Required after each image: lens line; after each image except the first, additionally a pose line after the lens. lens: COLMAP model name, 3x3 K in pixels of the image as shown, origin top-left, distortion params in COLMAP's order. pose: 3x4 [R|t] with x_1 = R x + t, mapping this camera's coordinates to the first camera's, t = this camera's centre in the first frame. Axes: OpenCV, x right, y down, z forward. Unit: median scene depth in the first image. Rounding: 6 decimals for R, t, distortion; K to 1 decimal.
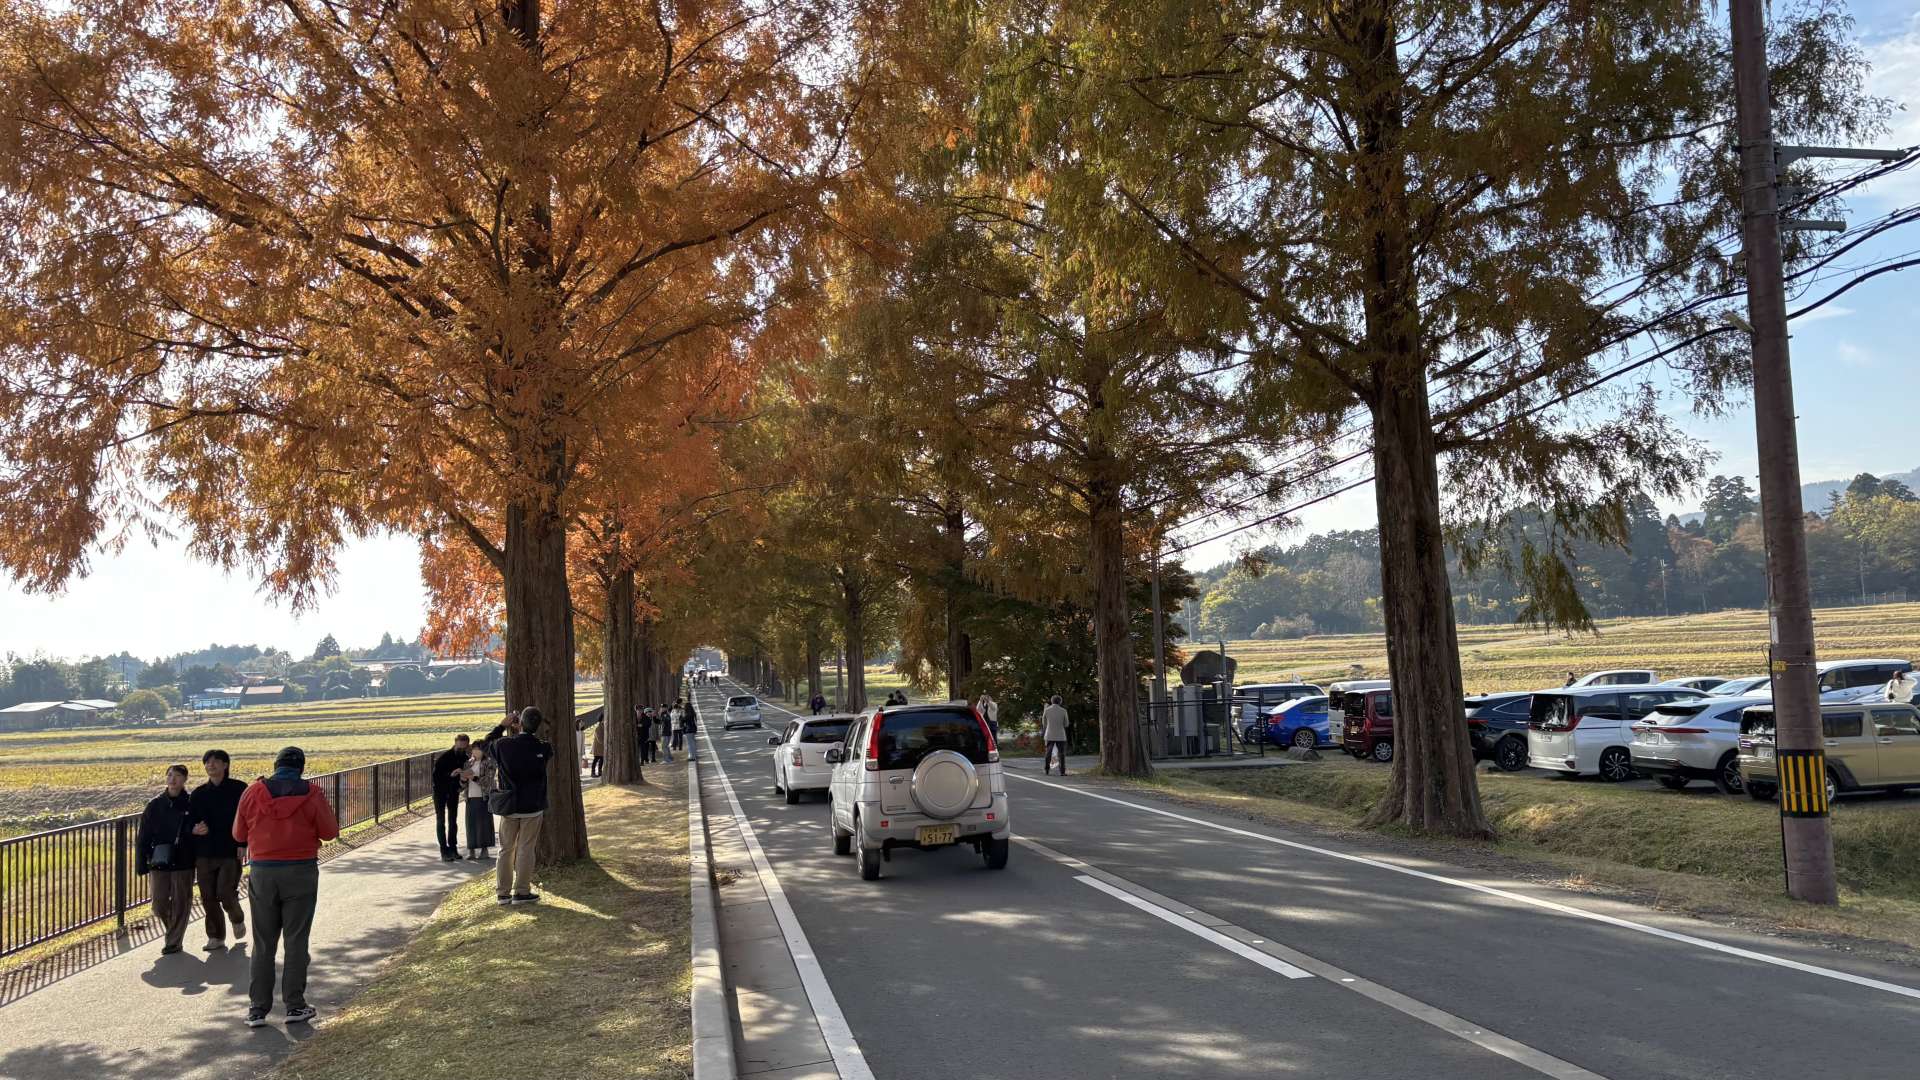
lens RADIAL K [[1382.1, 0, 960.0], [0, 1382.1, 540.0], [0, 0, 1]] dist [0.036482, -0.002544]
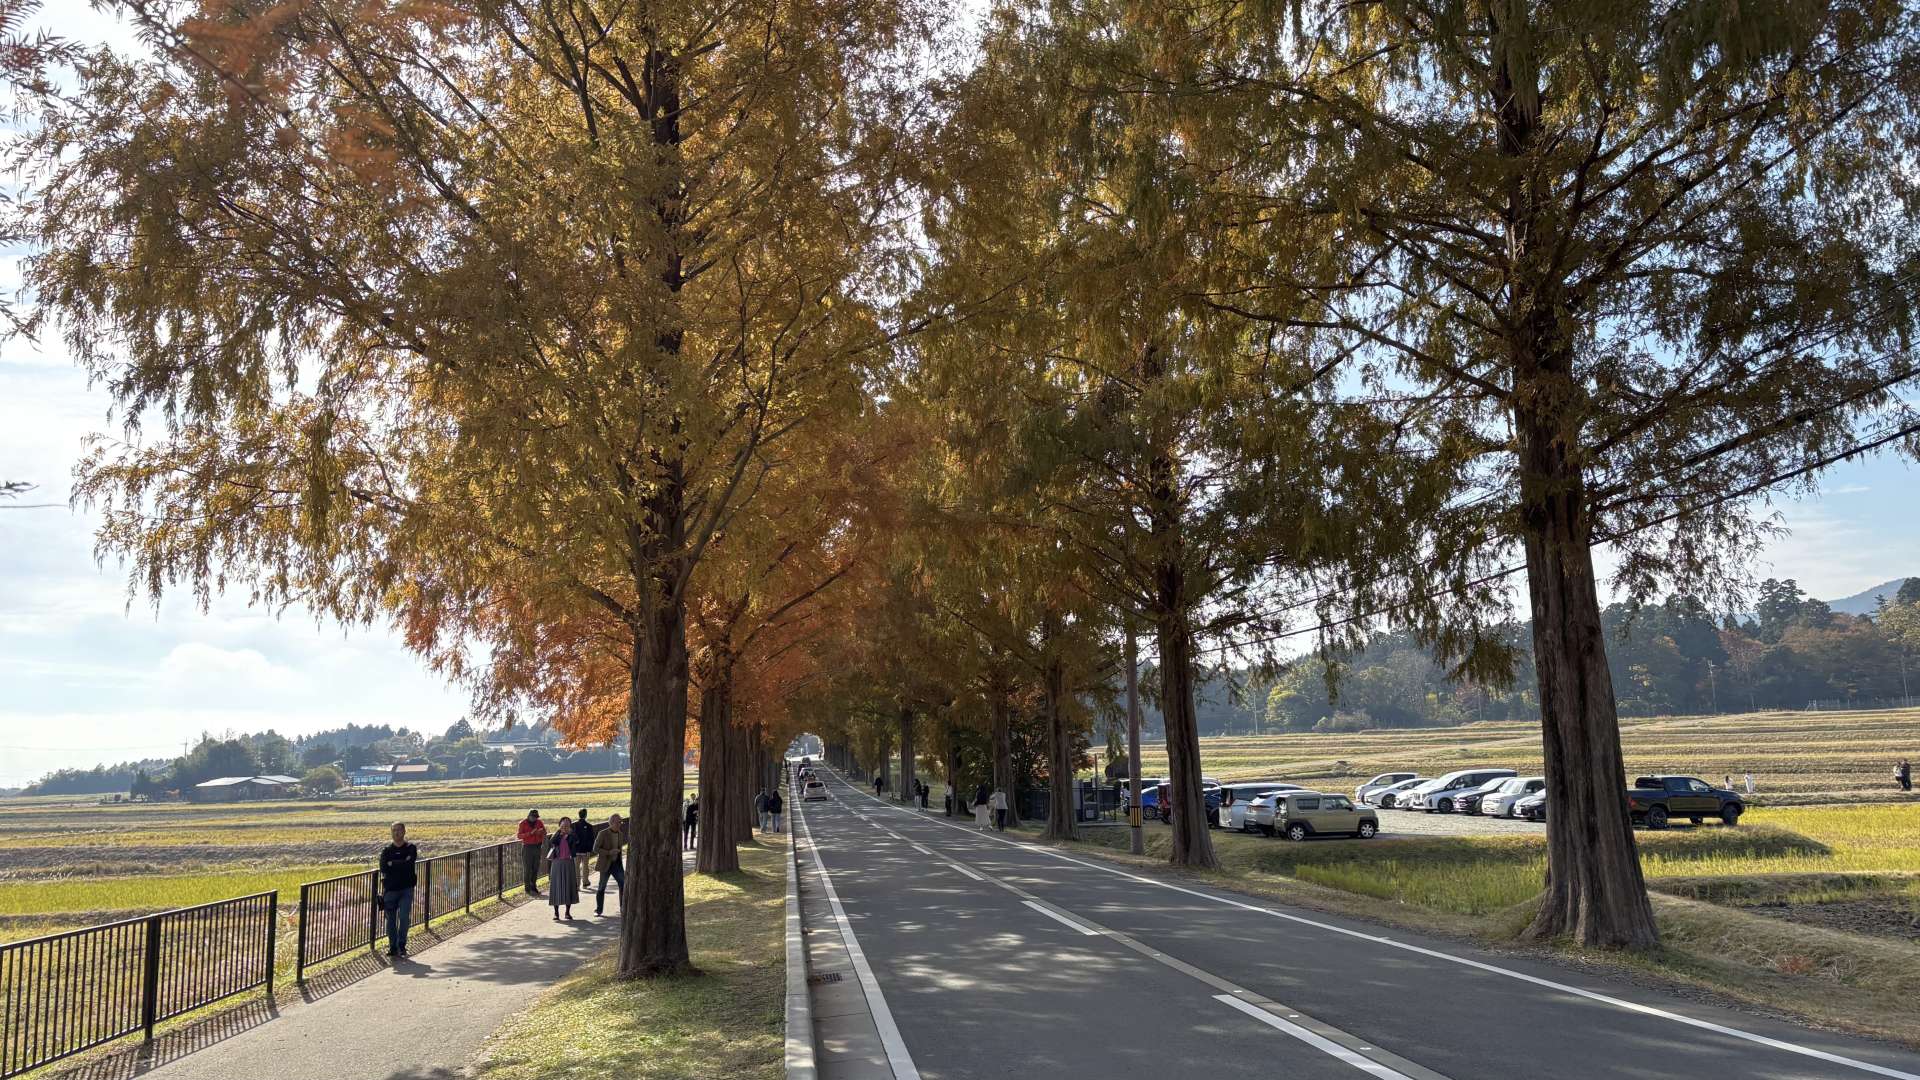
lens RADIAL K [[1401.3, 0, 960.0], [0, 1401.3, 540.0], [0, 0, 1]] dist [0.145909, -0.302561]
pose [[0.997217, 0.001092, -0.074543, 0.024681], [-0.005284, 0.998413, -0.056063, -0.014994], [0.074364, 0.056301, 0.995641, -0.124113]]
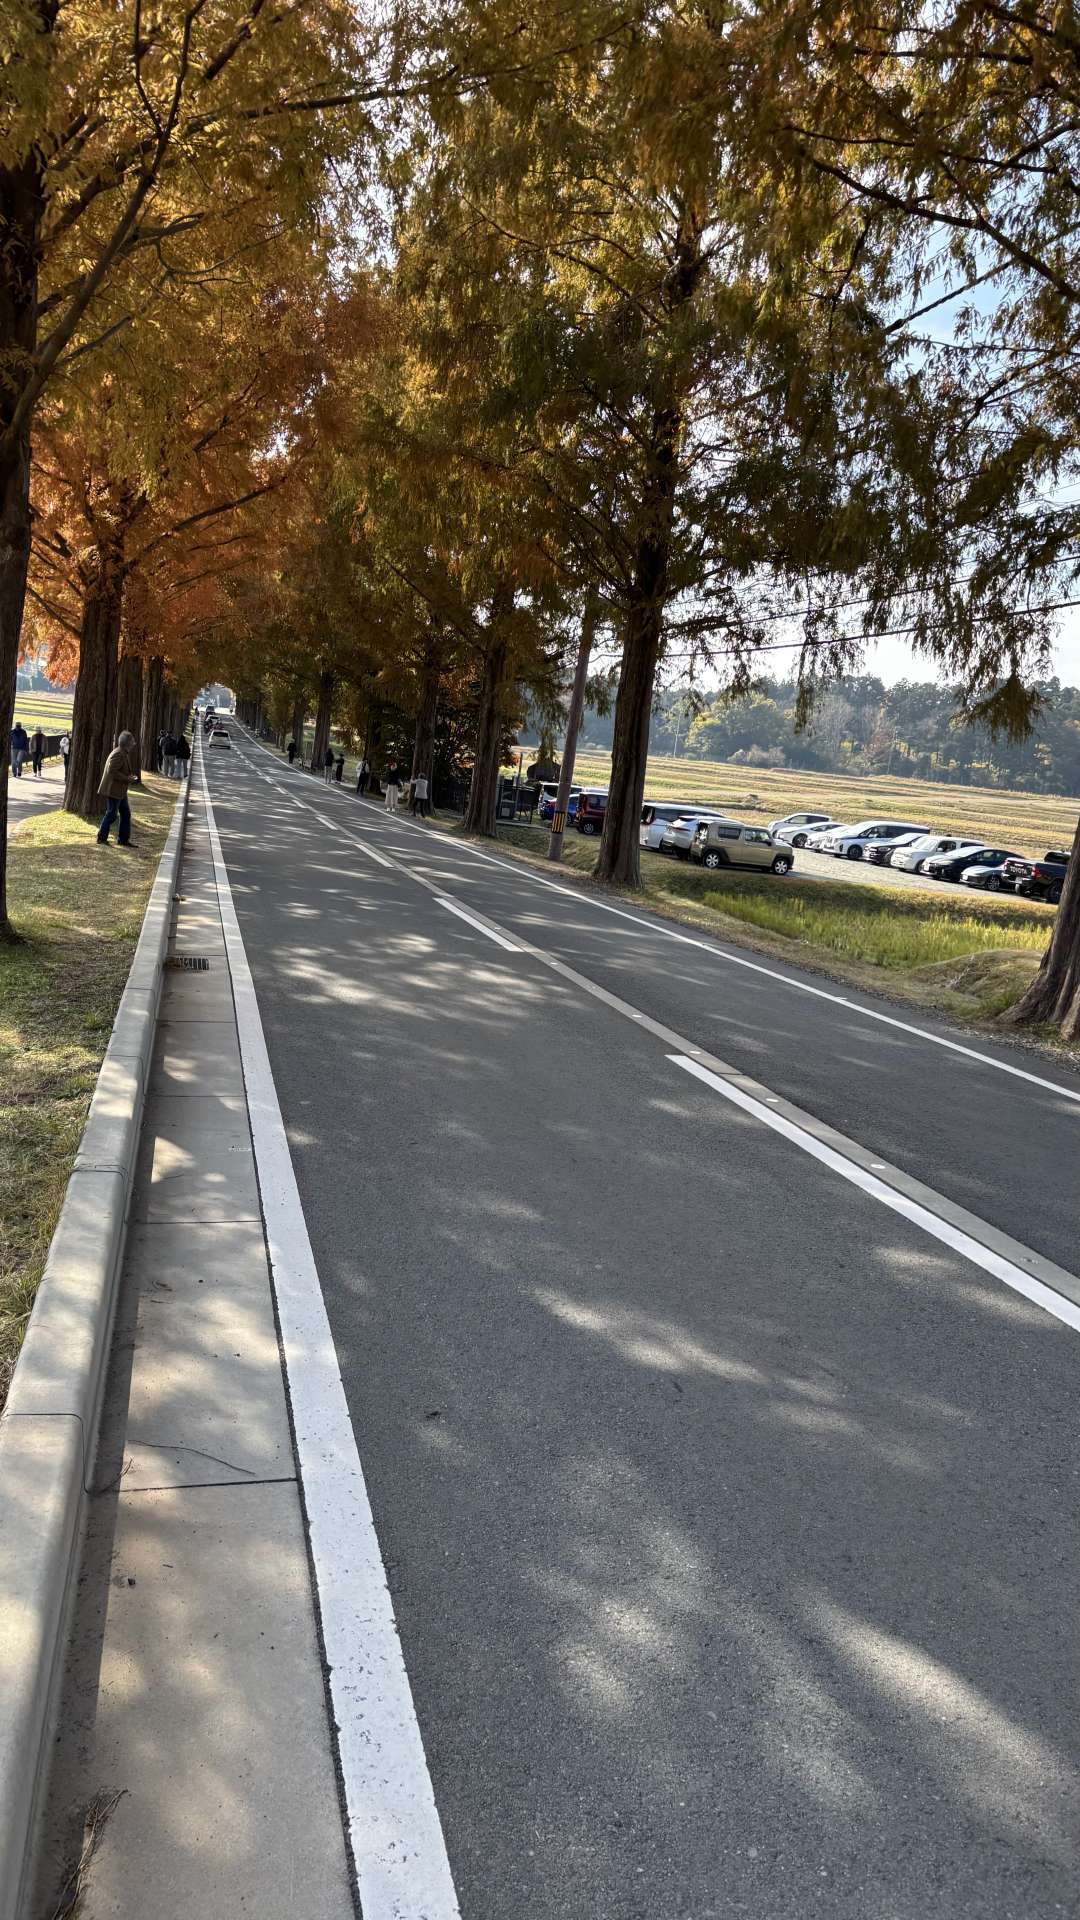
lens RADIAL K [[1401.3, 0, 540.0], [0, 1401.3, 960.0], [0, 0, 1]] dist [0.145909, -0.302561]
pose [[0.985747, 0.155505, 0.064201, 0.023191], [-0.166299, 0.958408, 0.231946, -0.013037], [-0.025462, -0.239316, 0.970608, -0.110106]]
